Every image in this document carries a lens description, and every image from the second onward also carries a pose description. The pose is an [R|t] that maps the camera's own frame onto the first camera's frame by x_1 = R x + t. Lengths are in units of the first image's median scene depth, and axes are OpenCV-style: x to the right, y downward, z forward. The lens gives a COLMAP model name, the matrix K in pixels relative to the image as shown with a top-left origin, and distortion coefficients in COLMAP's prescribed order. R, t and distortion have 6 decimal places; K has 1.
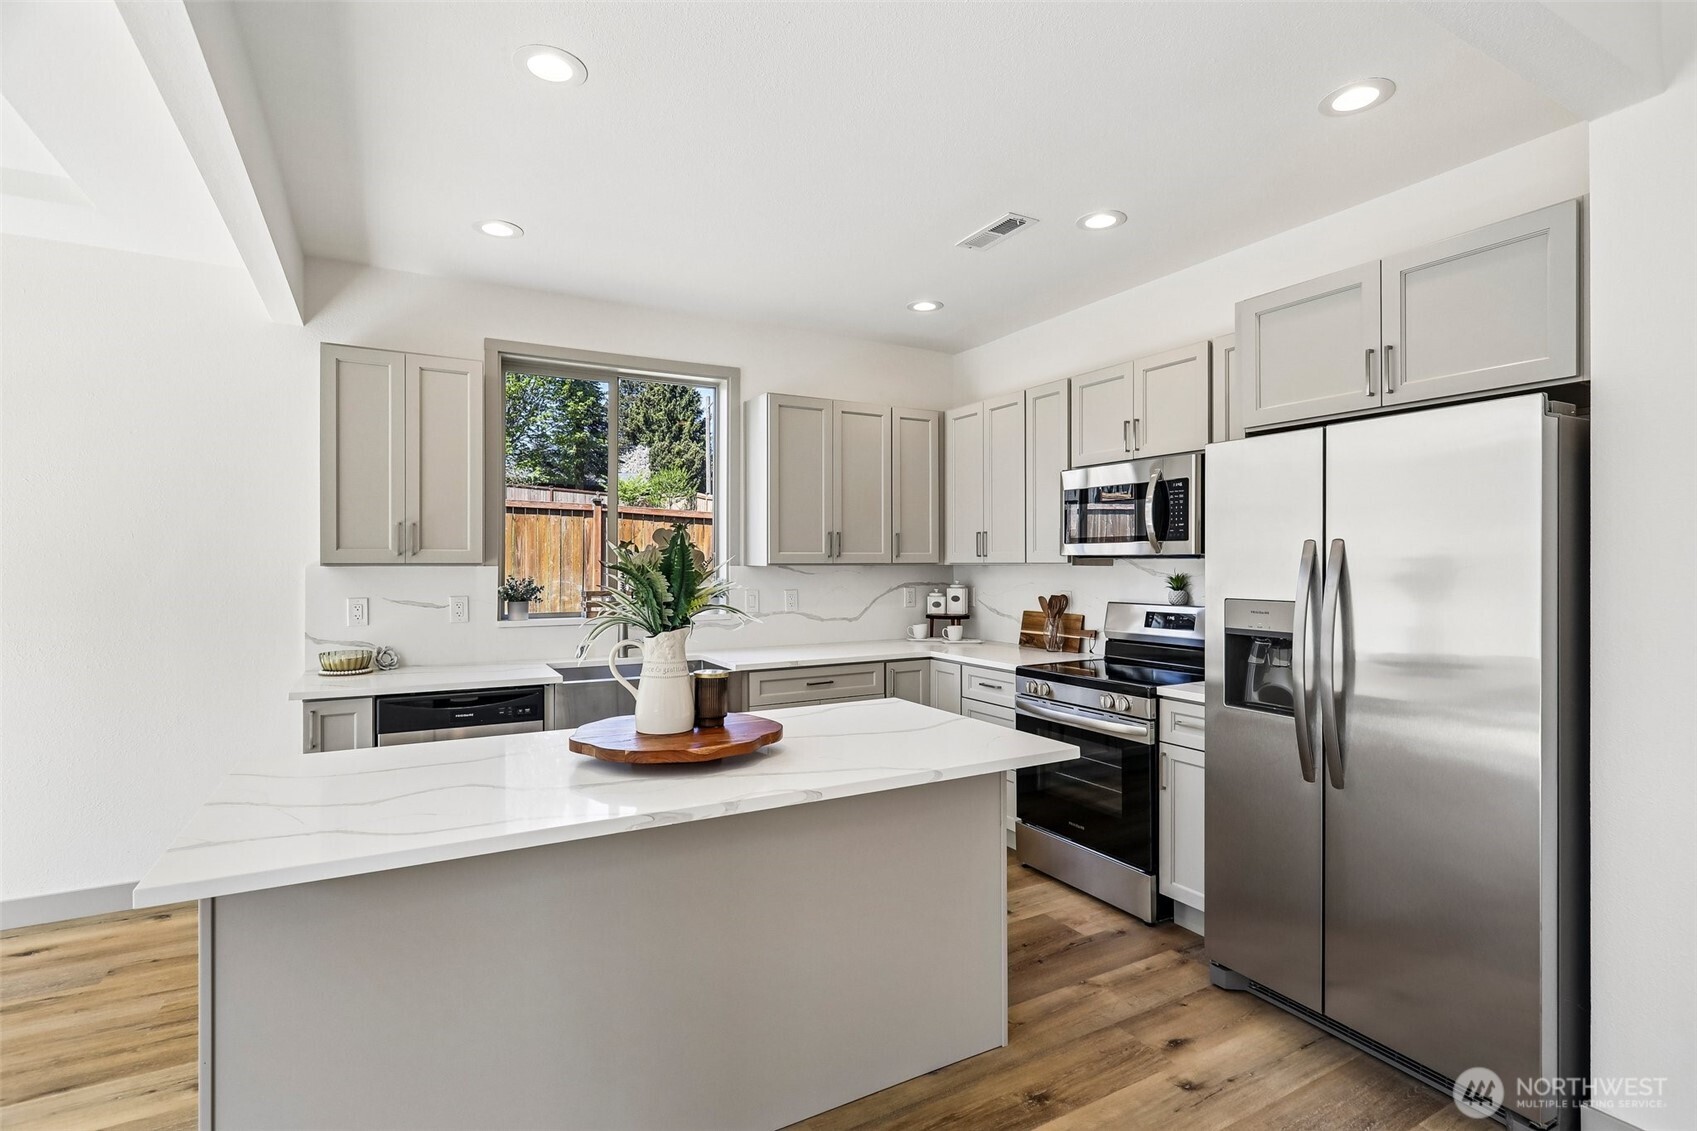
lens RADIAL K [[815.4, 0, 855.8], [0, 815.4, 562.9], [0, 0, 1]] dist [-0.006022, 0.004347]
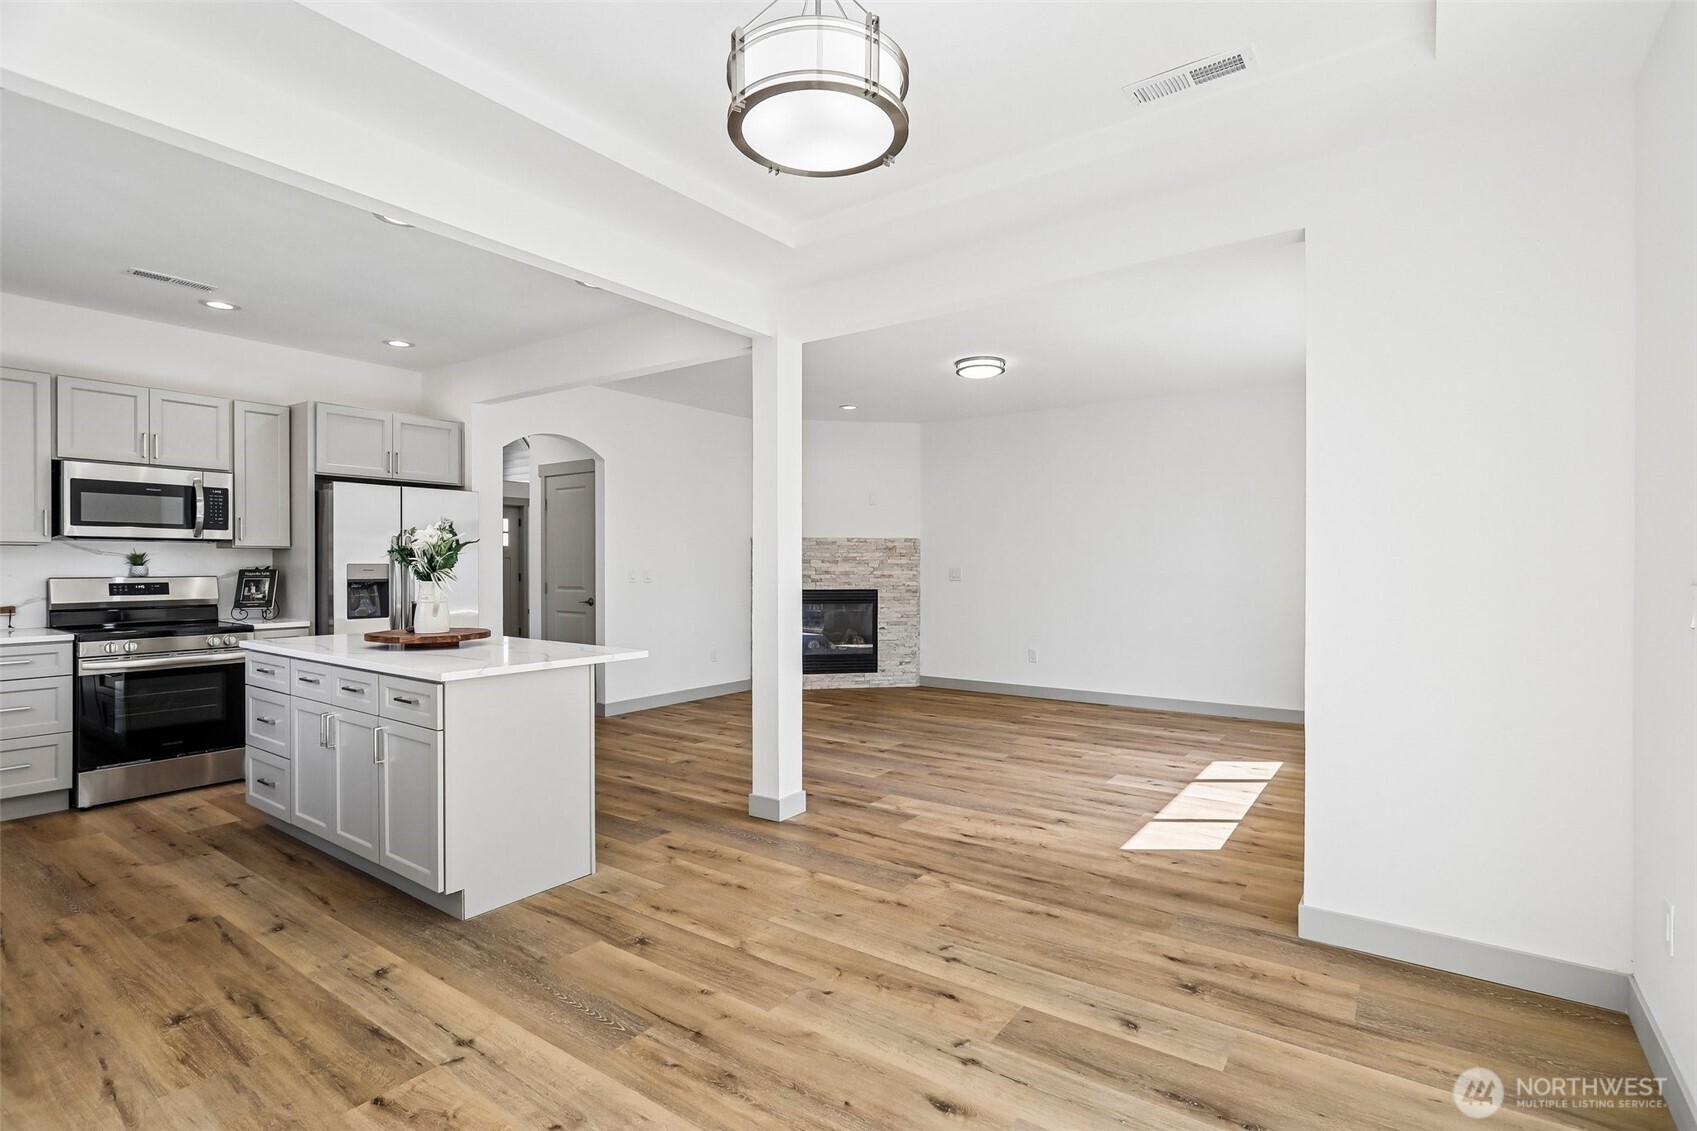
lens RADIAL K [[815.4, 0, 854.3], [0, 815.4, 568.6], [0, 0, 1]] dist [-0.006022, 0.004347]
pose [[-0.426296, -0.007267, 0.904555, -1.311322], [-0.002110, 0.999973, 0.007039, 0.027795], [-0.904581, 0.001092, -0.426300, 0.535171]]
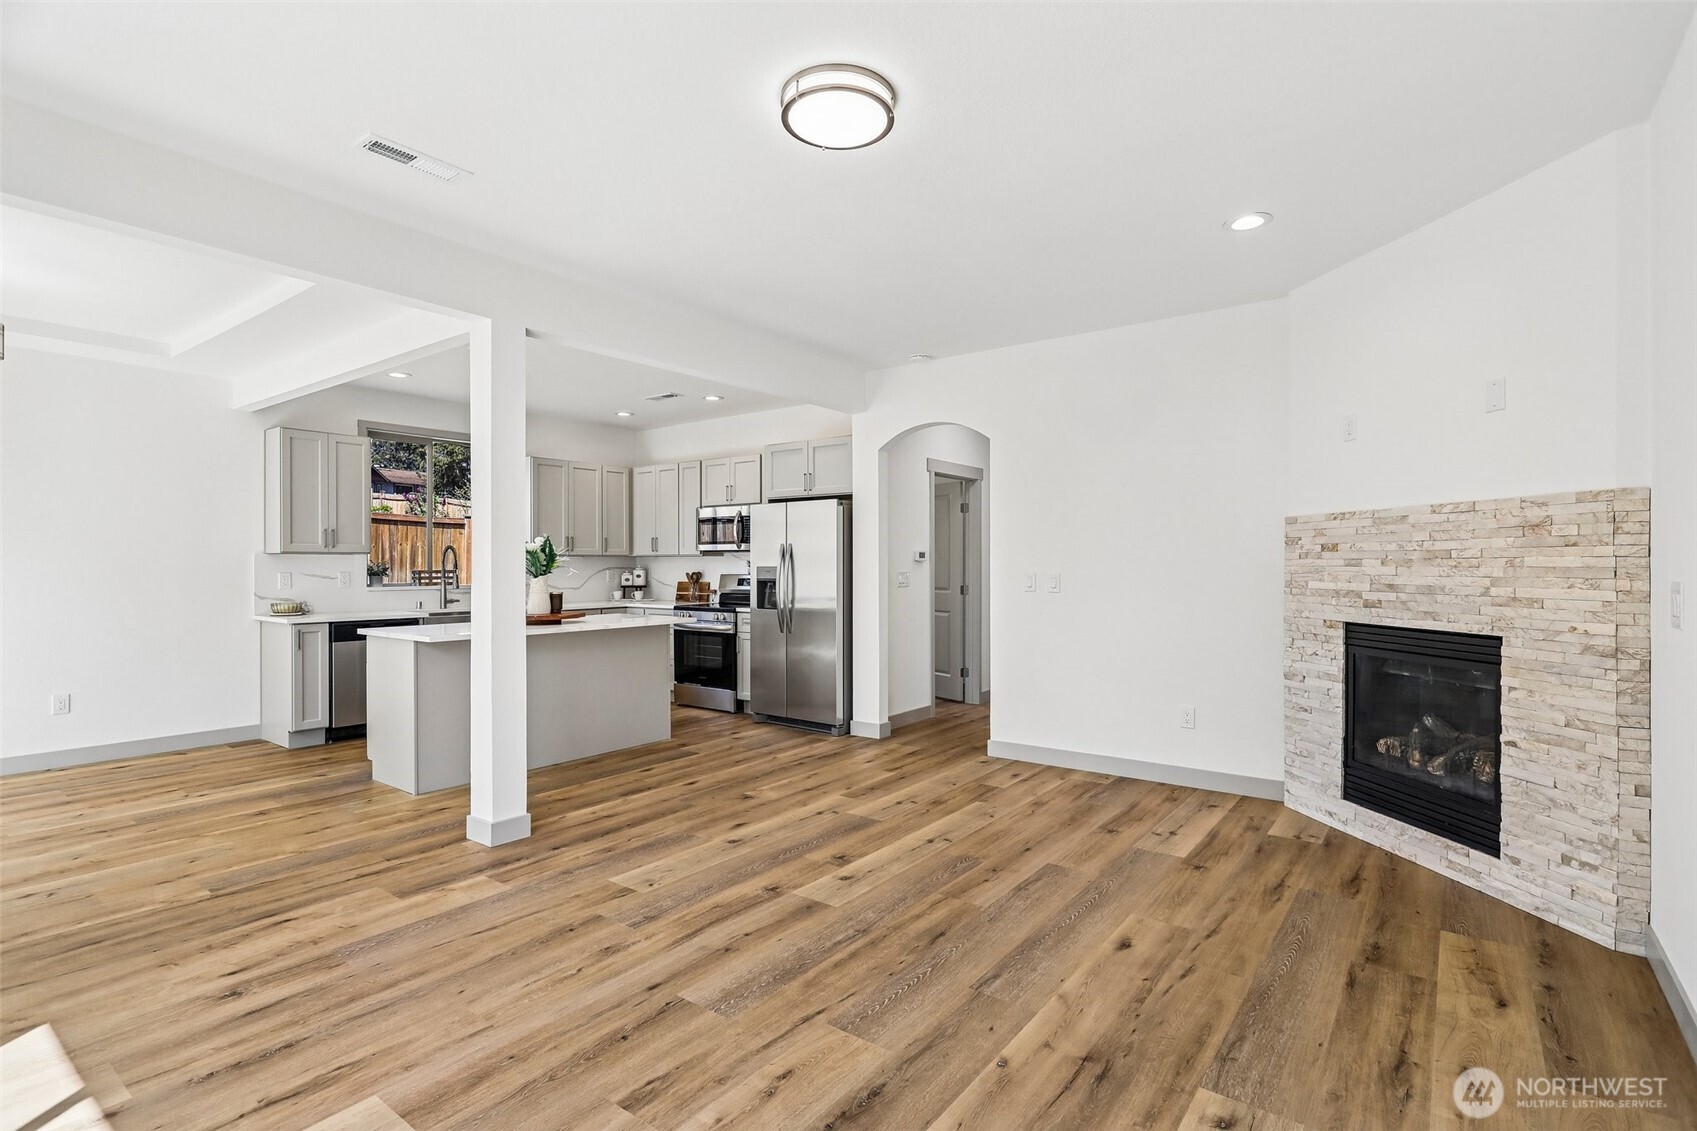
lens RADIAL K [[815.4, 0, 854.7], [0, 815.4, 571.1], [0, 0, 1]] dist [-0.006022, 0.004347]
pose [[0.917023, -0.003769, 0.398818, -0.200135], [0.000439, 0.999964, 0.008439, 0.026503], [-0.398835, -0.007563, 0.916991, -1.043393]]
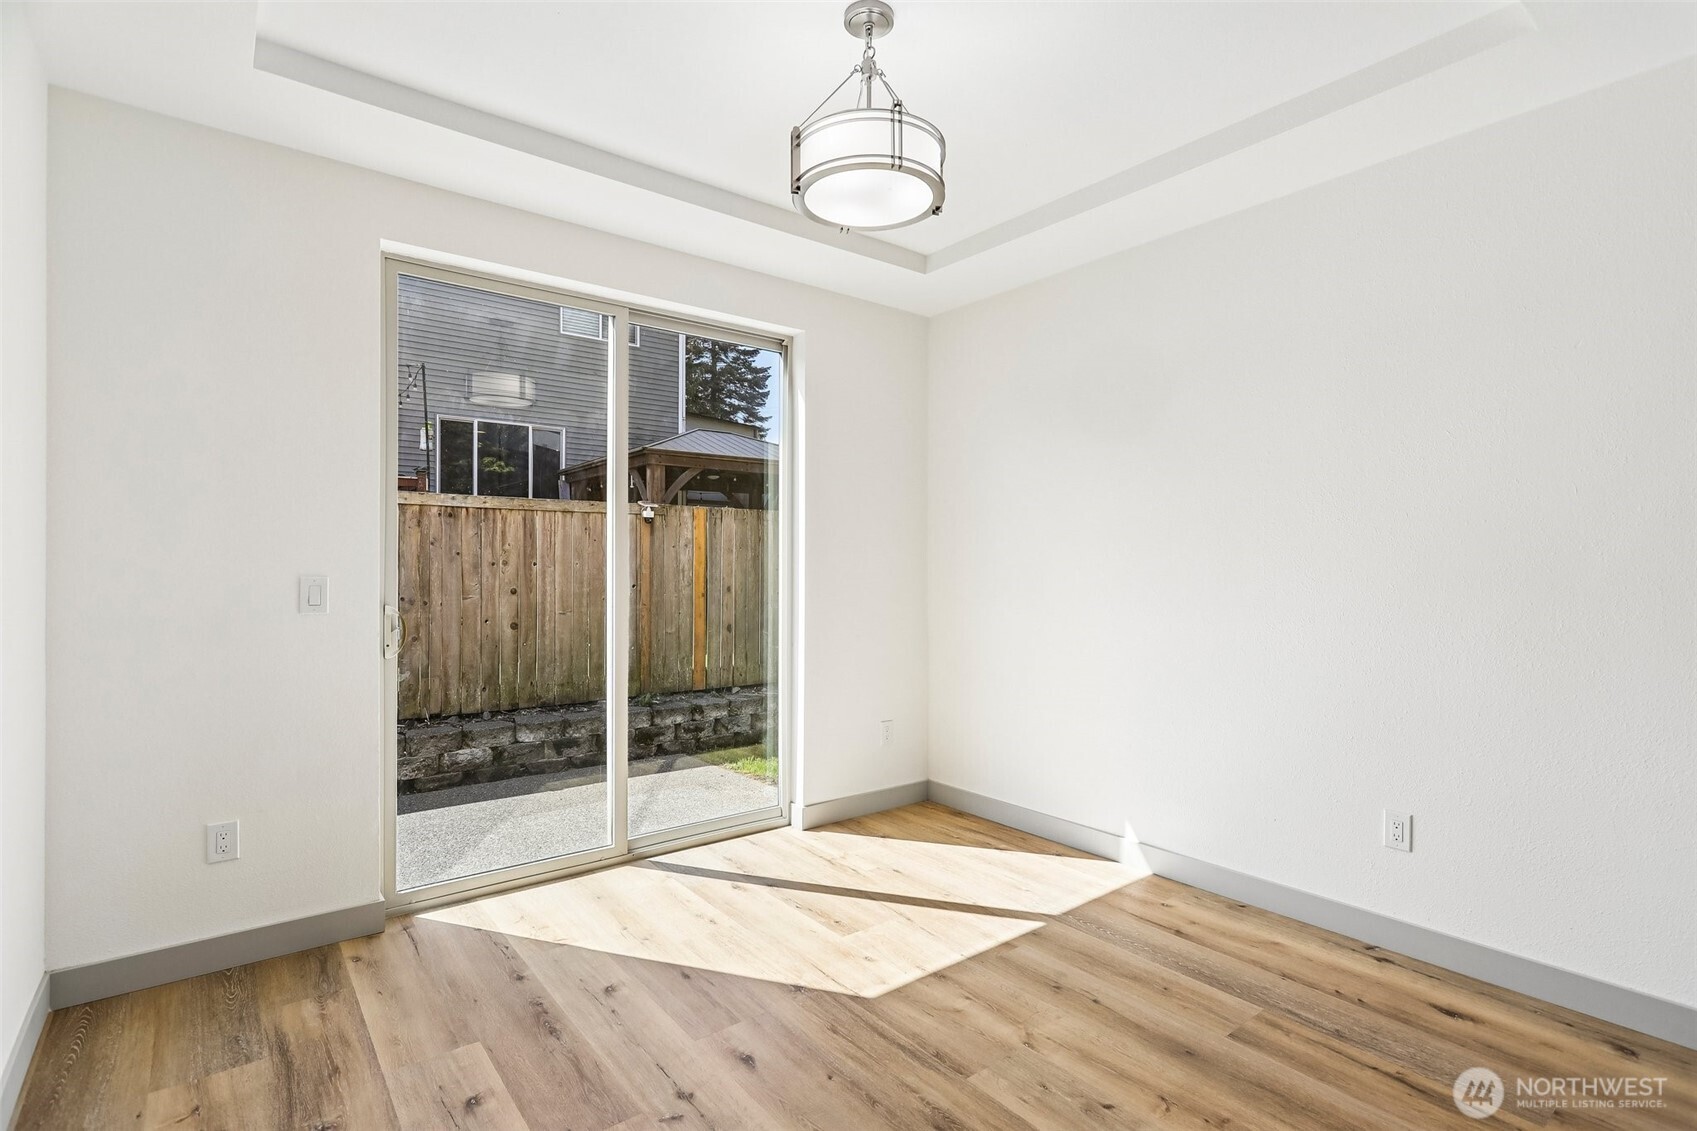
lens RADIAL K [[815.4, 0, 850.3], [0, 815.4, 565.9], [0, 0, 1]] dist [-0.006022, 0.004347]
pose [[0.150265, 0.000130, -0.988646, -0.250160], [0.001045, 0.999999, 0.000290, 0.030147], [0.988645, -0.001077, 0.150265, 0.235856]]
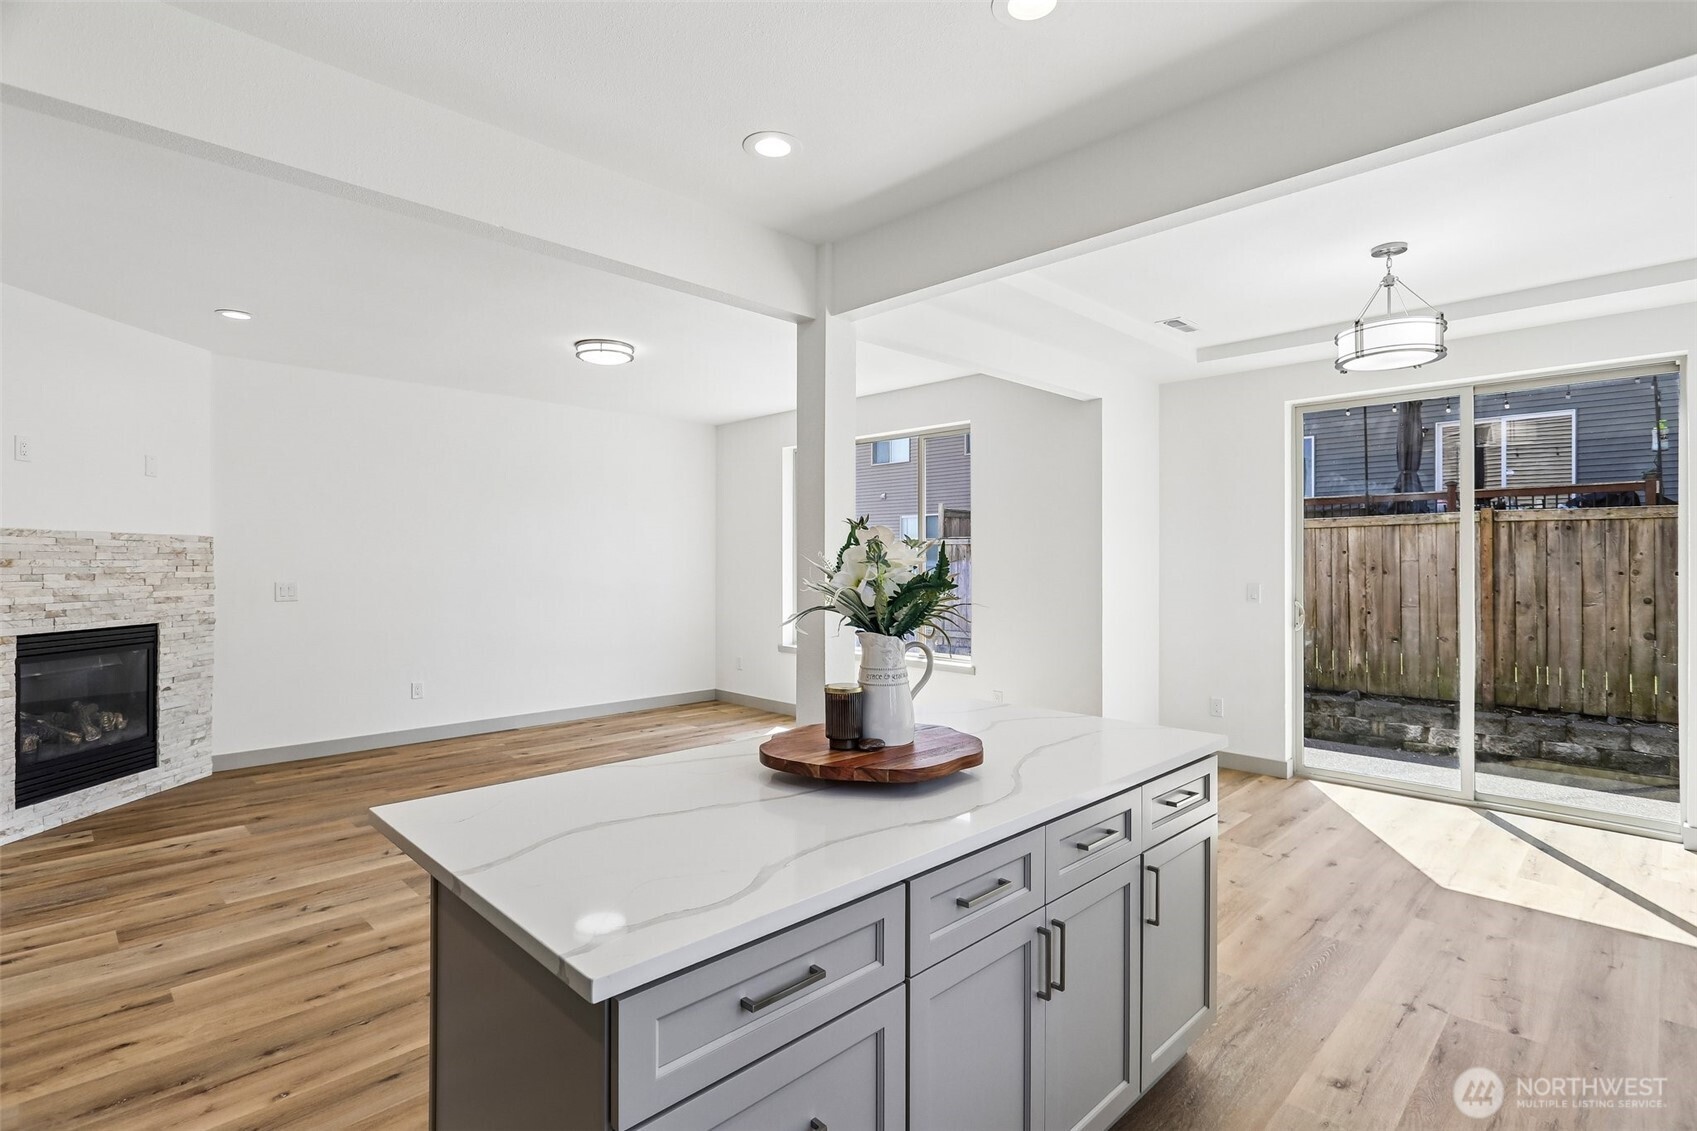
lens RADIAL K [[815.4, 0, 857.8], [0, 815.4, 557.7], [0, 0, 1]] dist [-0.006022, 0.004347]
pose [[-0.961766, -0.003030, -0.273857, 0.031041], [-0.001649, 0.999985, -0.005274, 0.000594], [0.273869, -0.004620, -0.961756, 1.096133]]
